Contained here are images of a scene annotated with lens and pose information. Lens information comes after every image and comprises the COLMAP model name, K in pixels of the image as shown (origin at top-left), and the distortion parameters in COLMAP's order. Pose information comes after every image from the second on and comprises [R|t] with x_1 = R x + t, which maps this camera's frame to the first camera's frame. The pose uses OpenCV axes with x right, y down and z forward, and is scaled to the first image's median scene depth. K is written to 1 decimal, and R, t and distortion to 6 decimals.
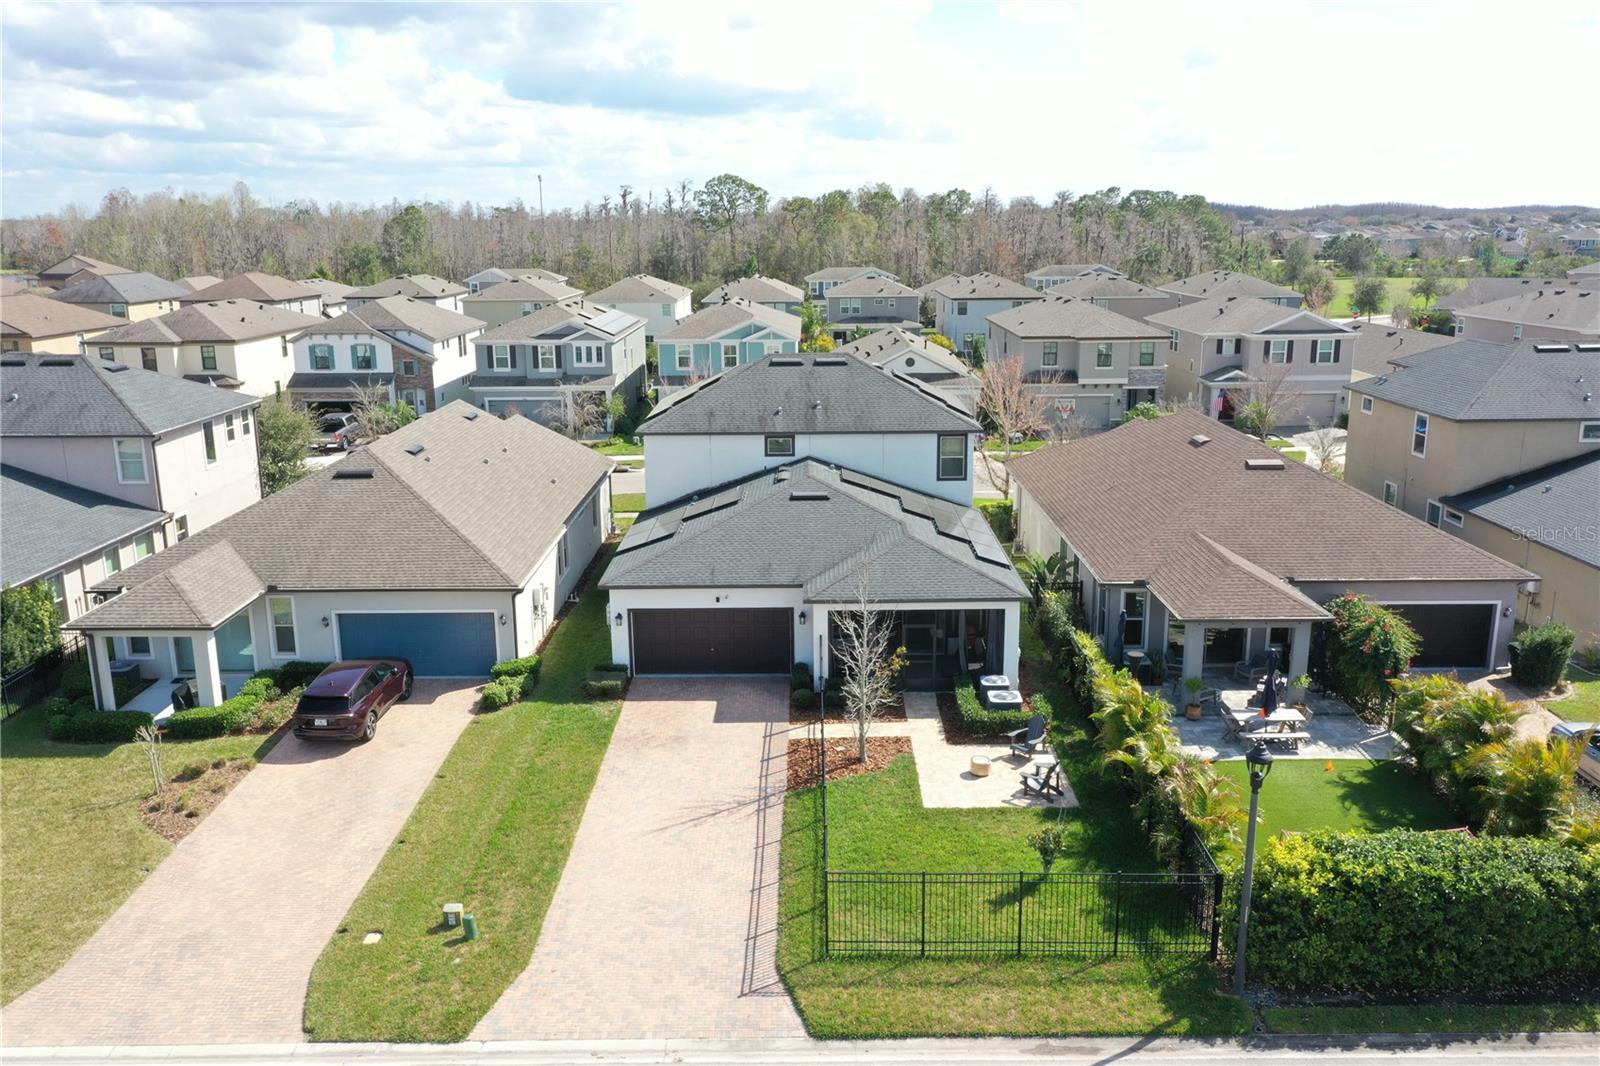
lens RADIAL K [[1275.8, 0, 803.9], [0, 1275.8, 532.2], [0, 0, 1]] dist [0.006326, 0.007660]
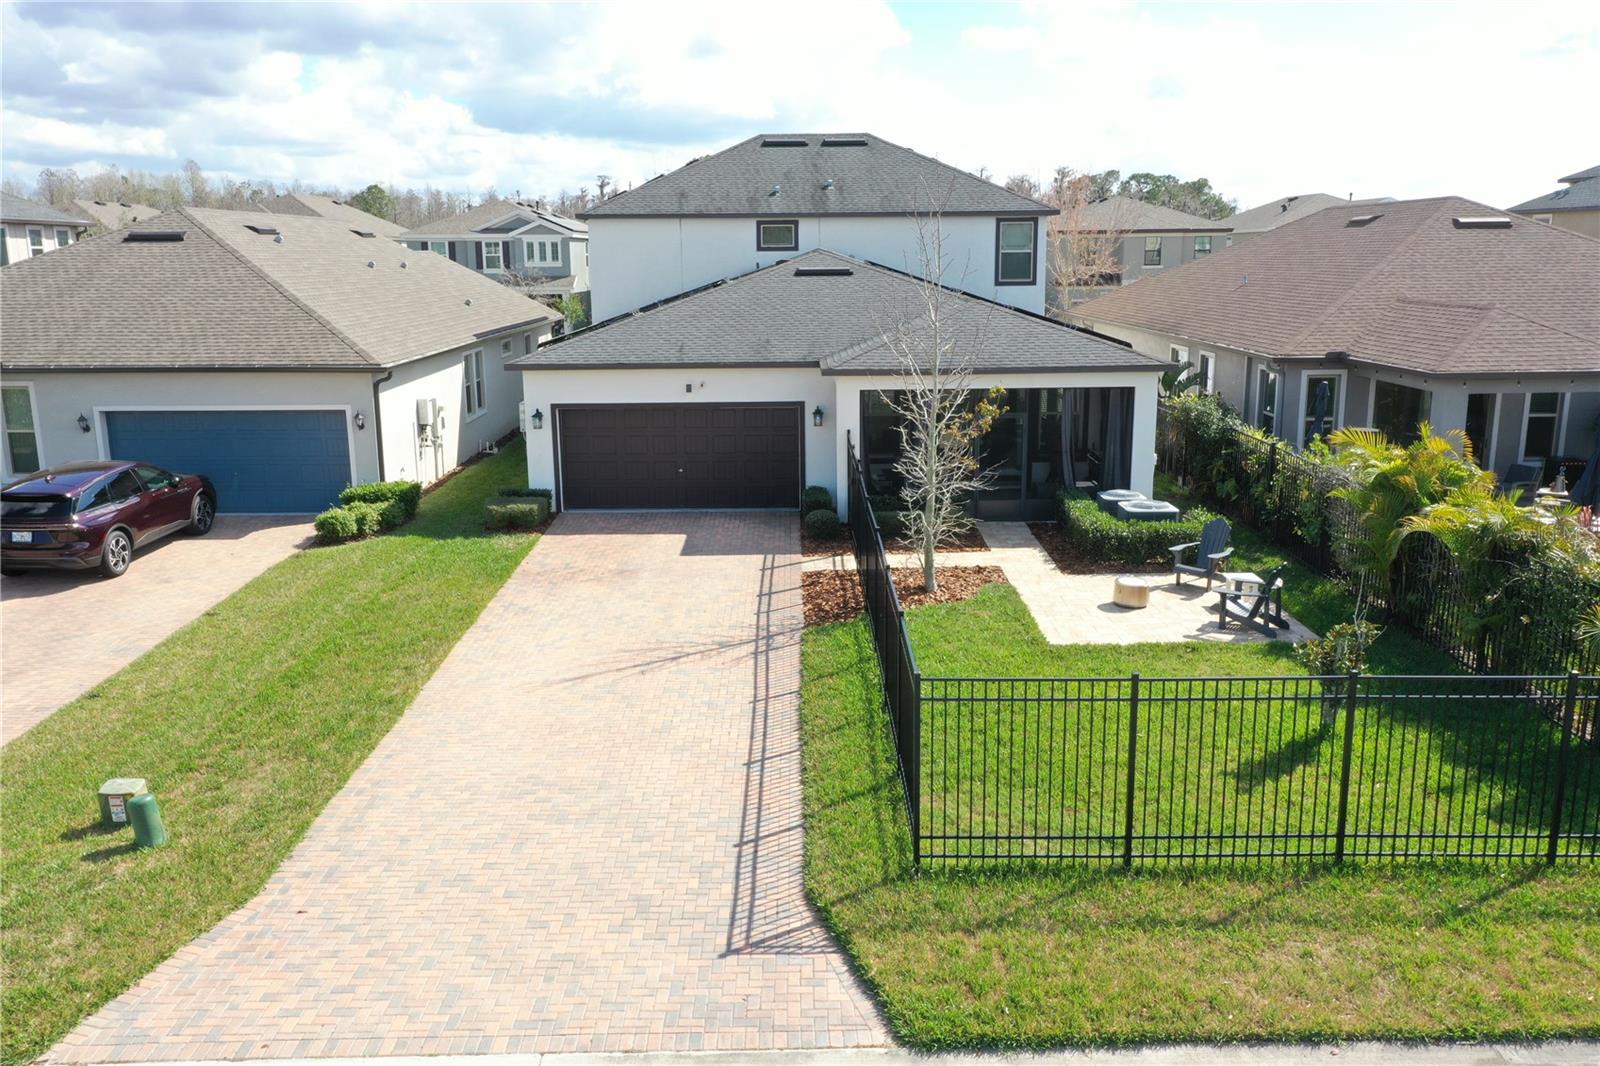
lens RADIAL K [[1275.8, 0, 803.9], [0, 1275.8, 532.2], [0, 0, 1]] dist [0.006326, 0.007660]
pose [[0.999900, -0.002827, 0.013881, -0.024288], [0.003128, 0.999760, -0.021700, 0.193002], [-0.013816, 0.021741, 0.999668, 0.474107]]
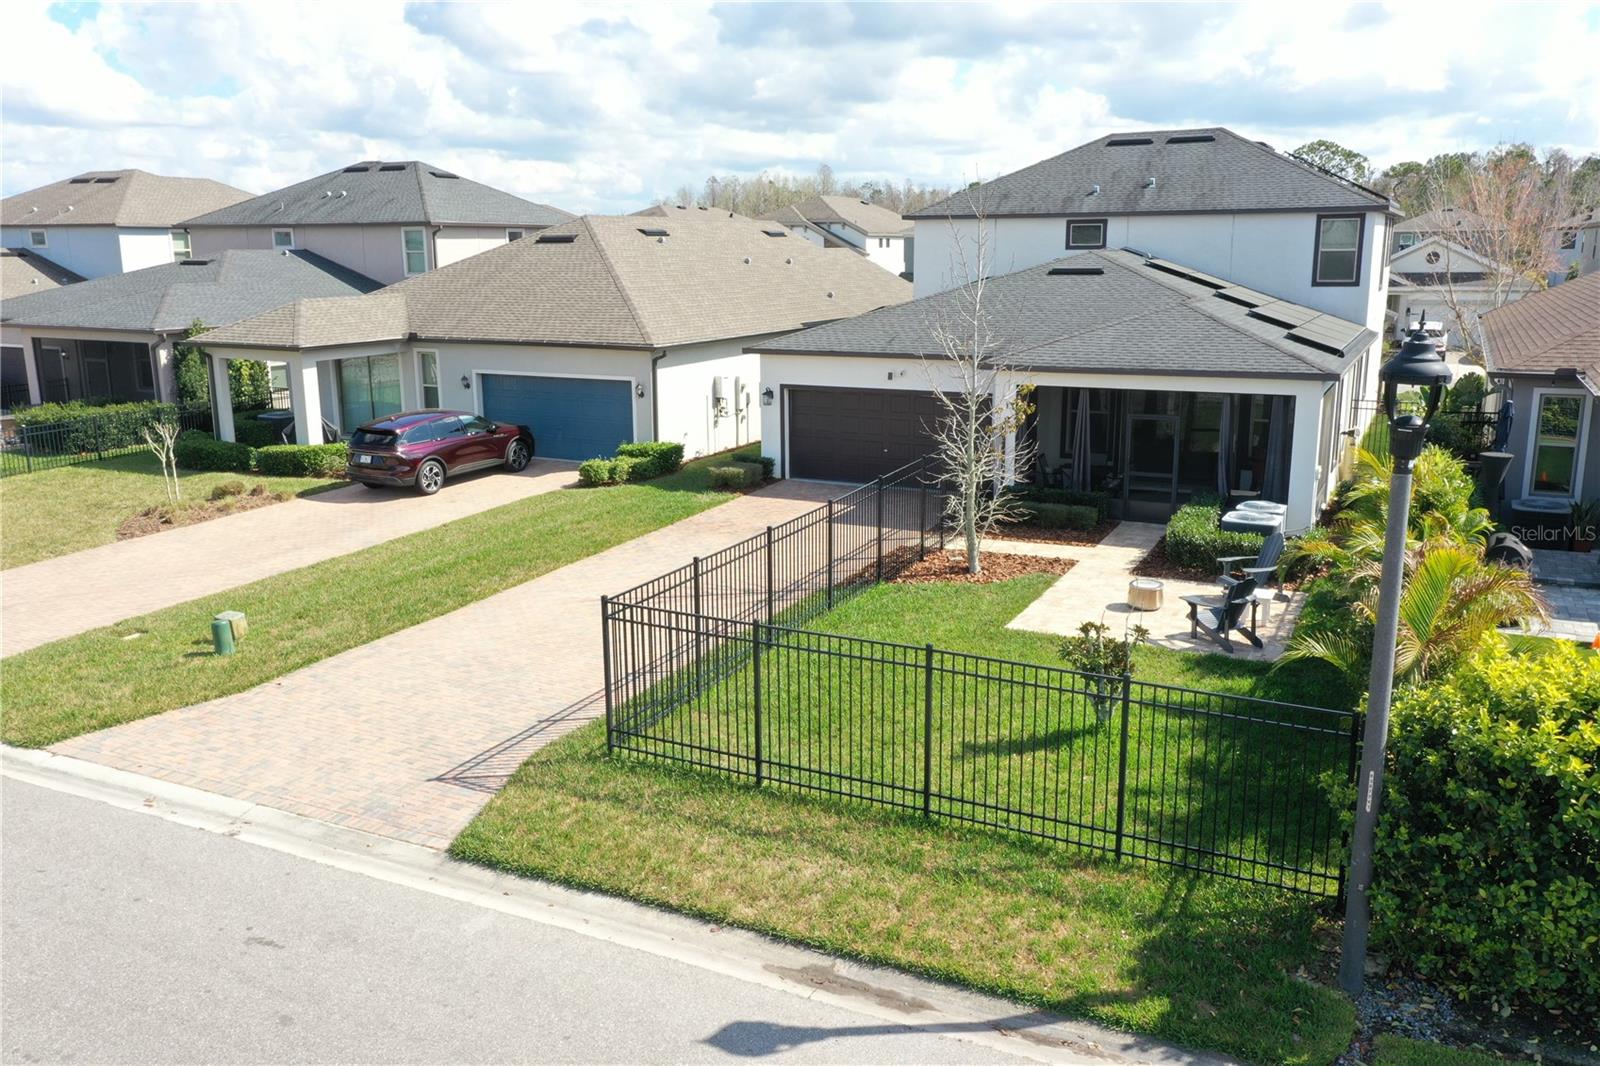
lens RADIAL K [[1275.8, 0, 803.8], [0, 1275.8, 531.9], [0, 0, 1]] dist [0.015027, 0.004571]
pose [[0.895046, 0.098634, -0.434929, 0.289136], [-0.105457, 0.994388, 0.008486, 0.190753], [0.433325, 0.038271, 0.900425, 0.454713]]
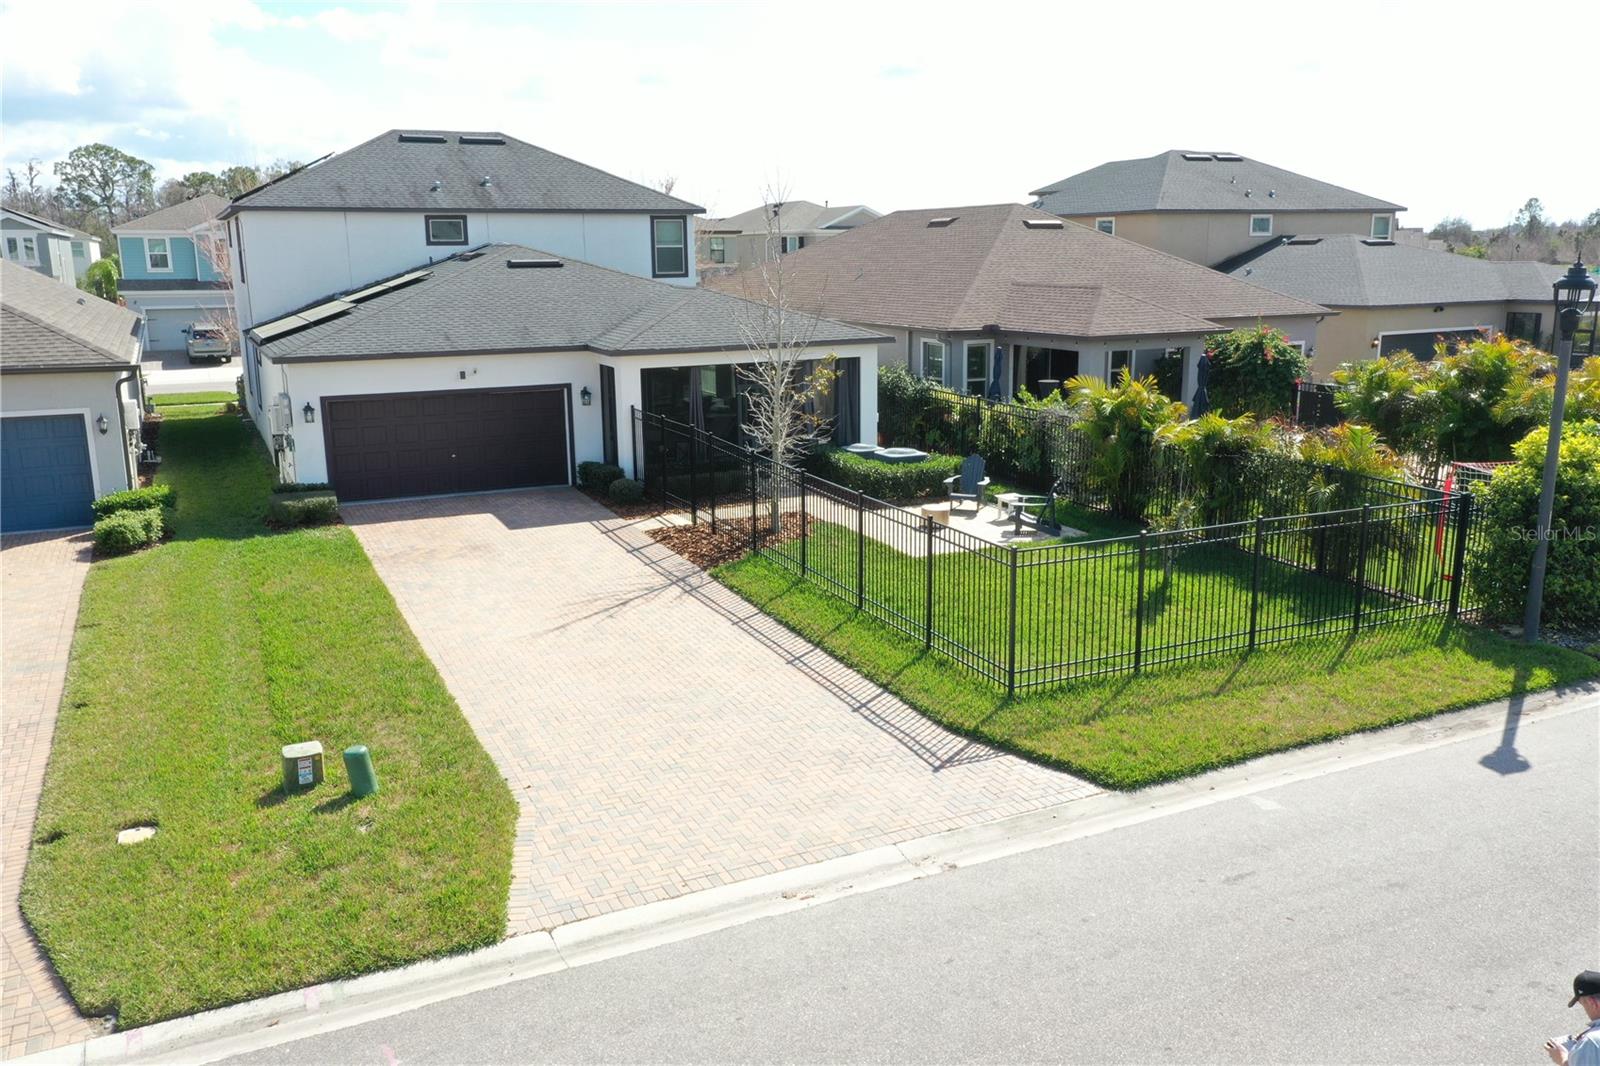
lens RADIAL K [[1275.8, 0, 803.8], [0, 1275.8, 531.9], [0, 0, 1]] dist [0.015027, 0.004571]
pose [[0.897285, -0.094588, 0.431200, -0.280829], [0.105296, 0.994440, -0.000968, 0.212530], [-0.428711, 0.046272, 0.902256, 0.430553]]
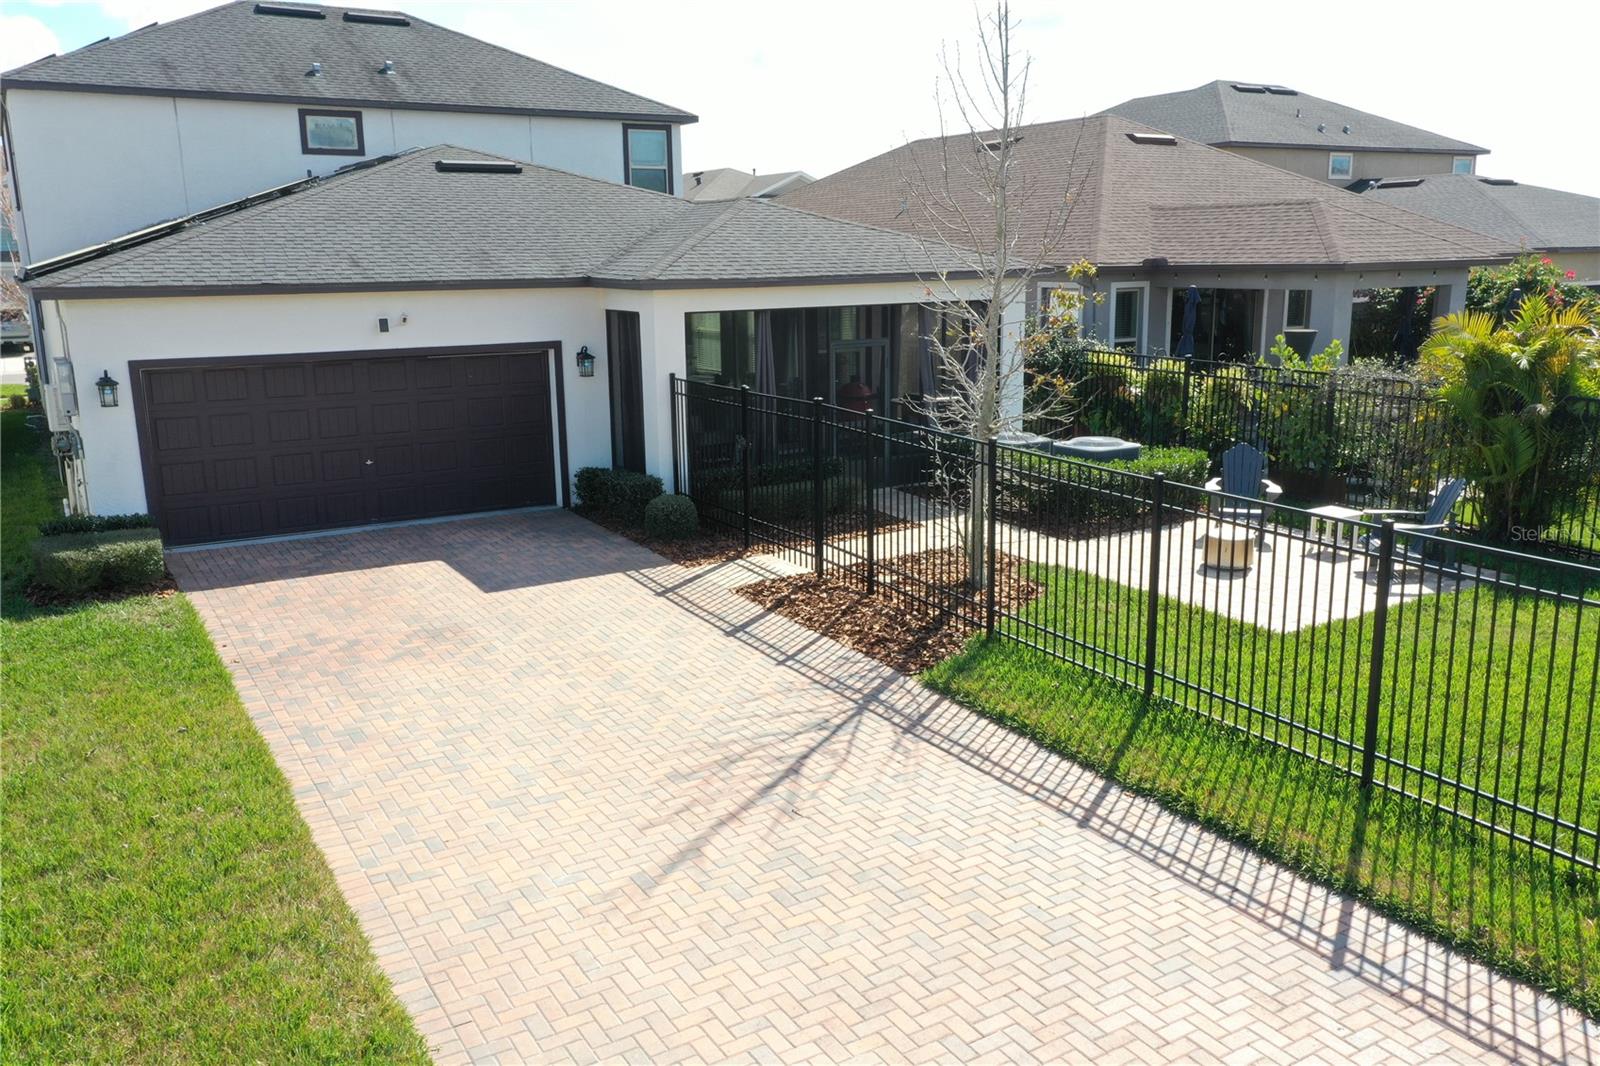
lens RADIAL K [[1275.8, 0, 803.8], [0, 1275.8, 531.9], [0, 0, 1]] dist [0.015027, 0.004571]
pose [[0.848317, -0.114695, 0.516917, -0.232956], [0.128664, 0.991648, 0.008878, 0.178544], [-0.513618, 0.058977, 0.855990, 0.812067]]
